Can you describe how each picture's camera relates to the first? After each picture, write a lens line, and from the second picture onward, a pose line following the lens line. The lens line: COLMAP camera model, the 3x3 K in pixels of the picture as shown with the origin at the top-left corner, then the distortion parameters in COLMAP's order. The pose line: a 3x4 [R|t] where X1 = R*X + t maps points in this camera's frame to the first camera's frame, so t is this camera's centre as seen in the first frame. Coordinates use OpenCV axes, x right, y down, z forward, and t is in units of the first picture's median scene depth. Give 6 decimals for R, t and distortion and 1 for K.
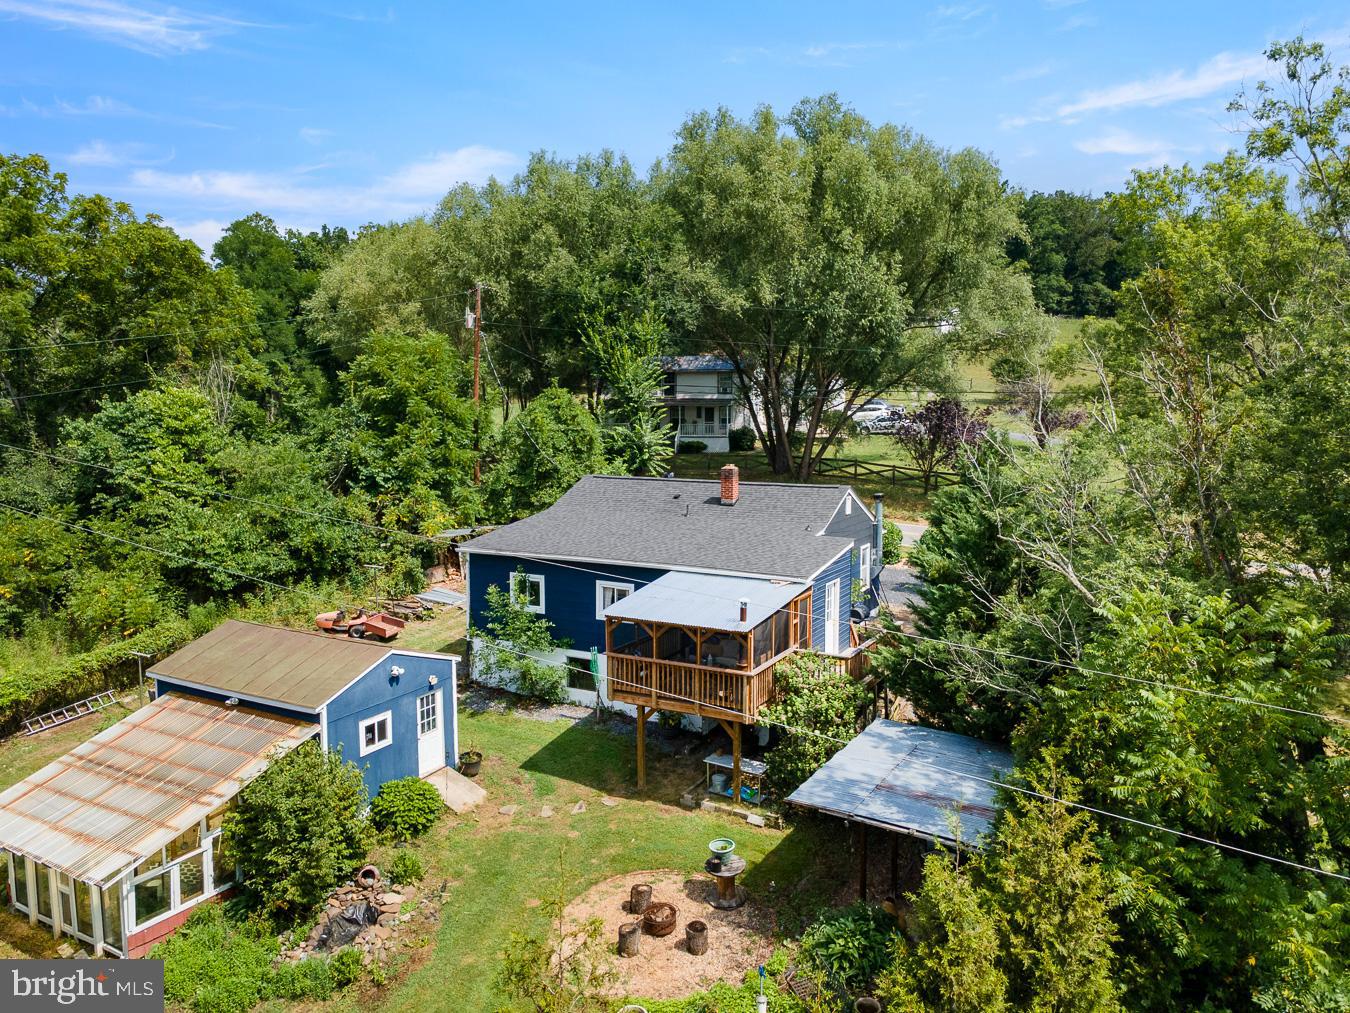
lens RADIAL K [[949.2, 0, 675.0], [0, 949.2, 506.5], [0, 0, 1]] dist [0.005174, 0.001614]
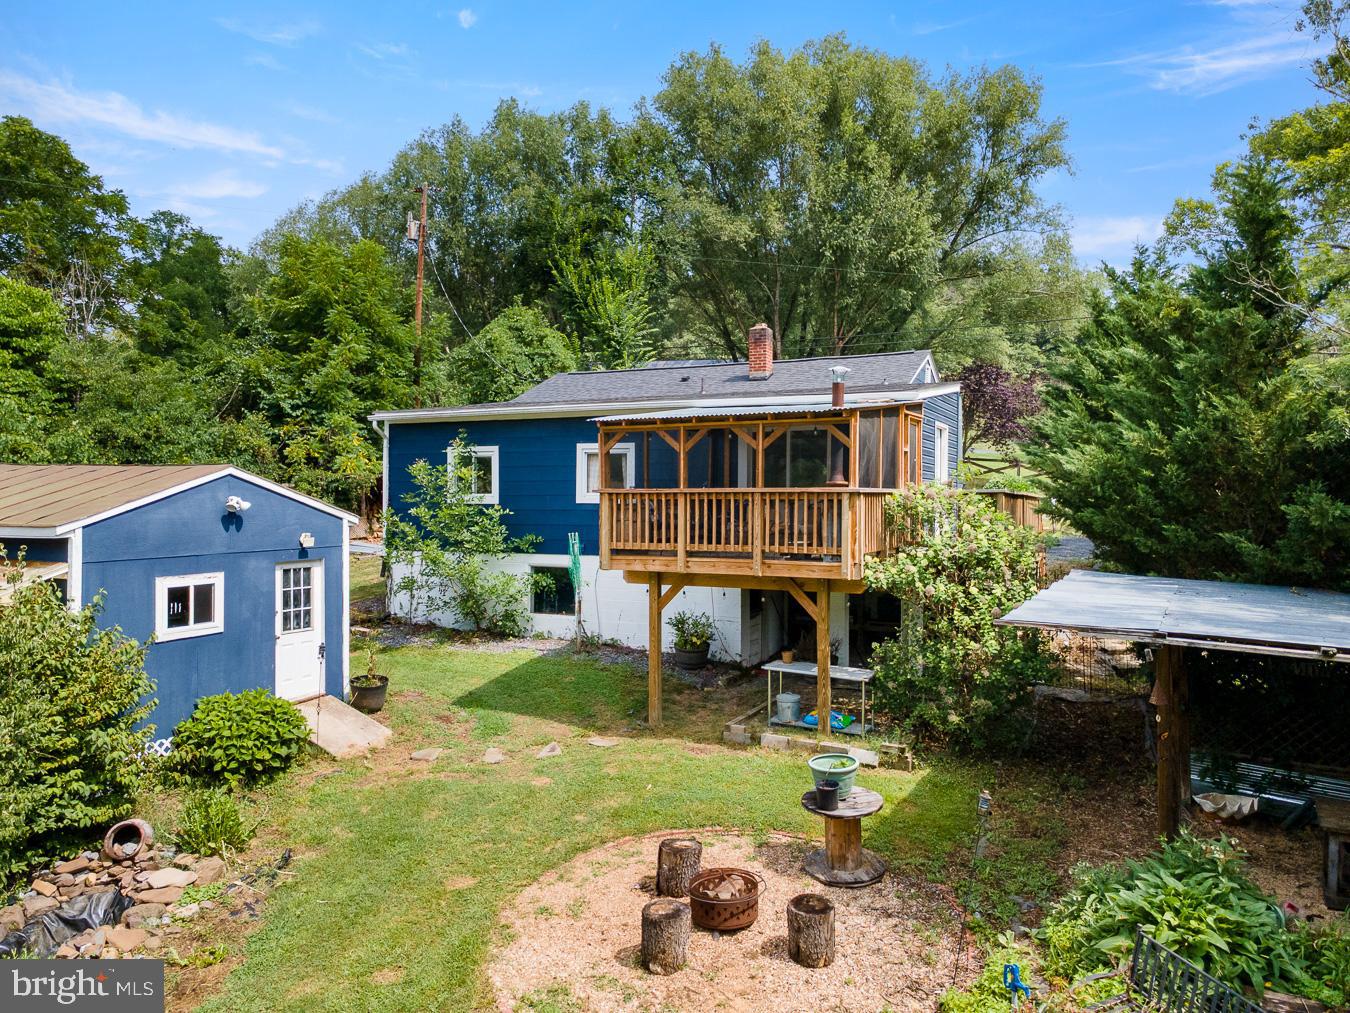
lens RADIAL K [[968.7, 0, 675.0], [0, 968.7, 506.5], [0, 0, 1]] dist [0.005598, 0.047680]
pose [[0.999325, 0.003990, 0.036528, -0.046176], [-0.000587, 0.995695, -0.092690, 0.220535], [-0.036740, 0.092606, 0.995025, 0.387079]]
